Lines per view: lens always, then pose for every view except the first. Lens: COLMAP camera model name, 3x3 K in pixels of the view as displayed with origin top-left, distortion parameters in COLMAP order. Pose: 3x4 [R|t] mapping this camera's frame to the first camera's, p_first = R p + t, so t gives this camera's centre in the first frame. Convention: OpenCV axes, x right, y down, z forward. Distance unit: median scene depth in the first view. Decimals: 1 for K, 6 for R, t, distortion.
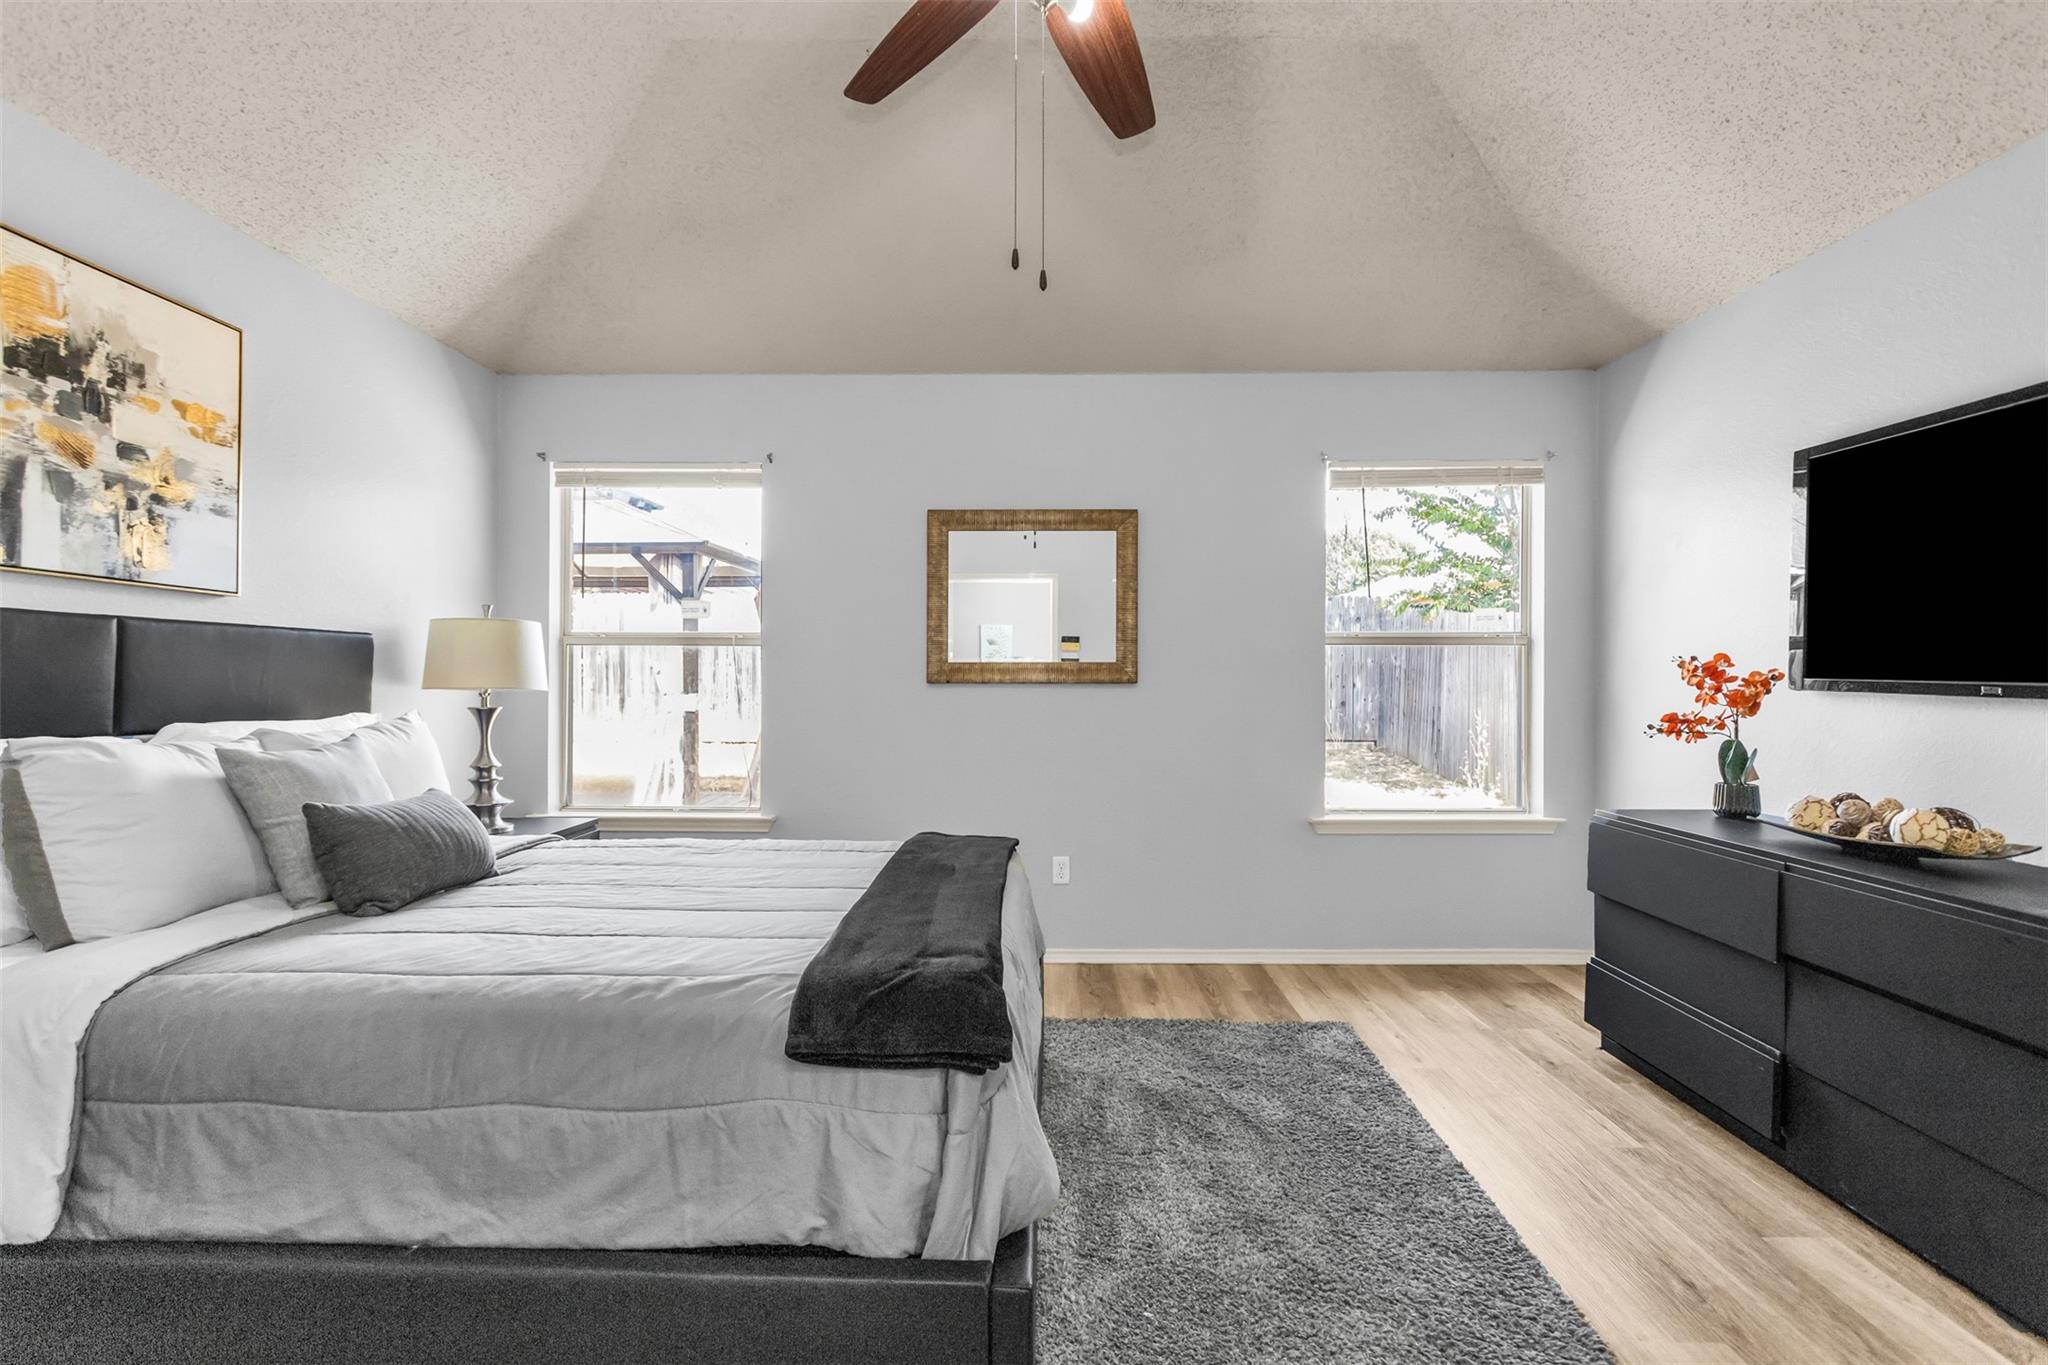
lens RADIAL K [[980.7, 0, 1021.1], [0, 980.7, 676.6], [0, 0, 1]] dist [0.001164, 0.002487]
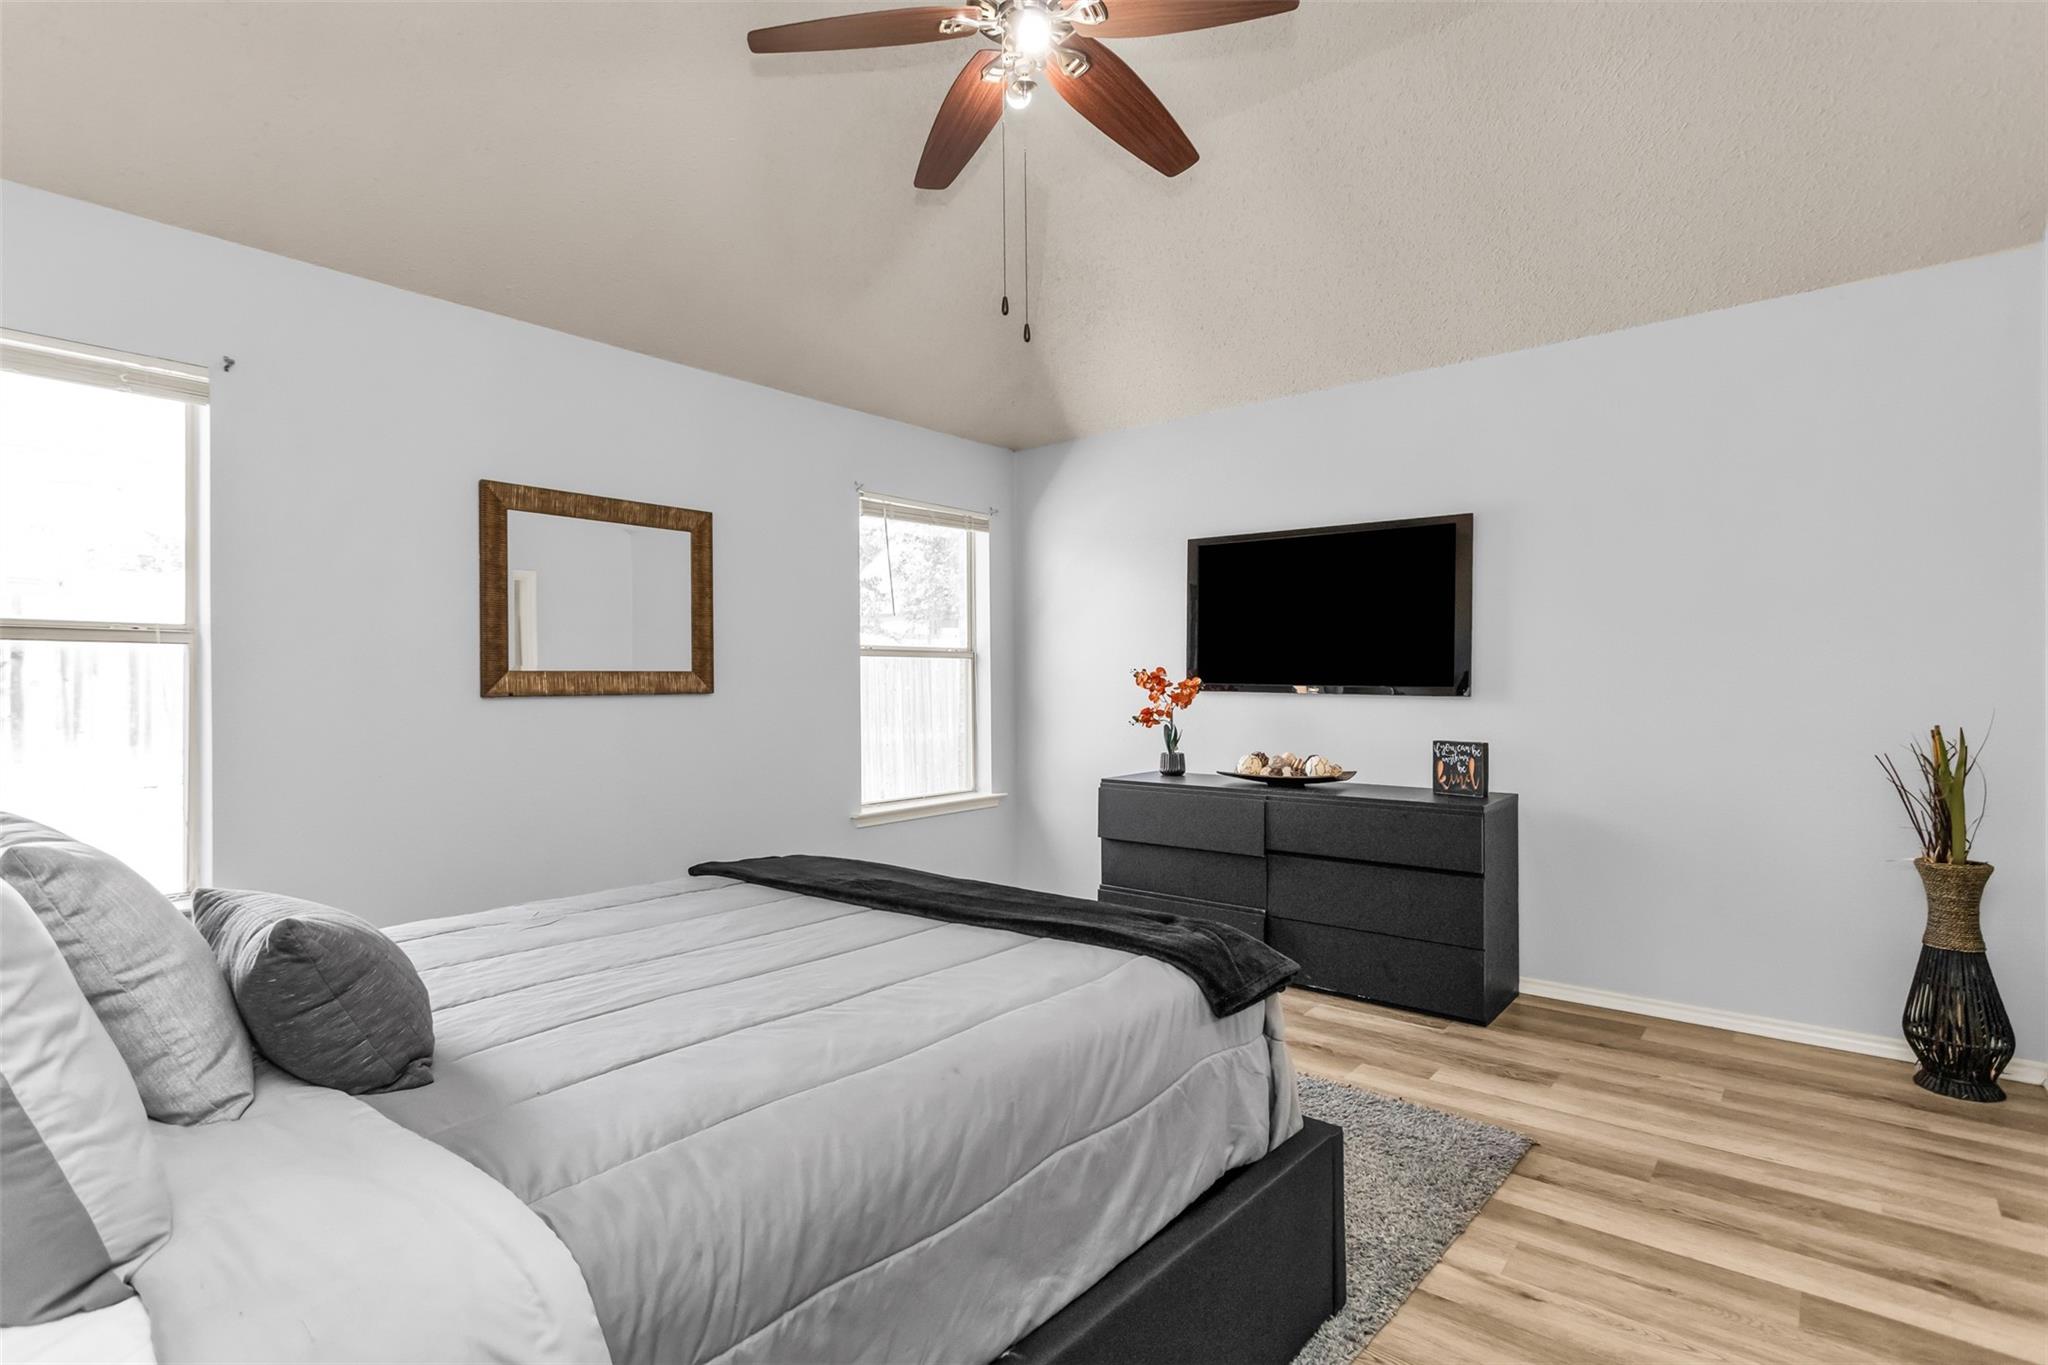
lens RADIAL K [[980.7, 0, 1034.3], [0, 980.7, 679.8], [0, 0, 1]] dist [0.001164, 0.002487]
pose [[0.633440, -0.003351, 0.773785, -0.573553], [0.006504, 0.999978, -0.000994, -0.004283], [-0.773765, 0.005662, 0.633448, 0.195583]]
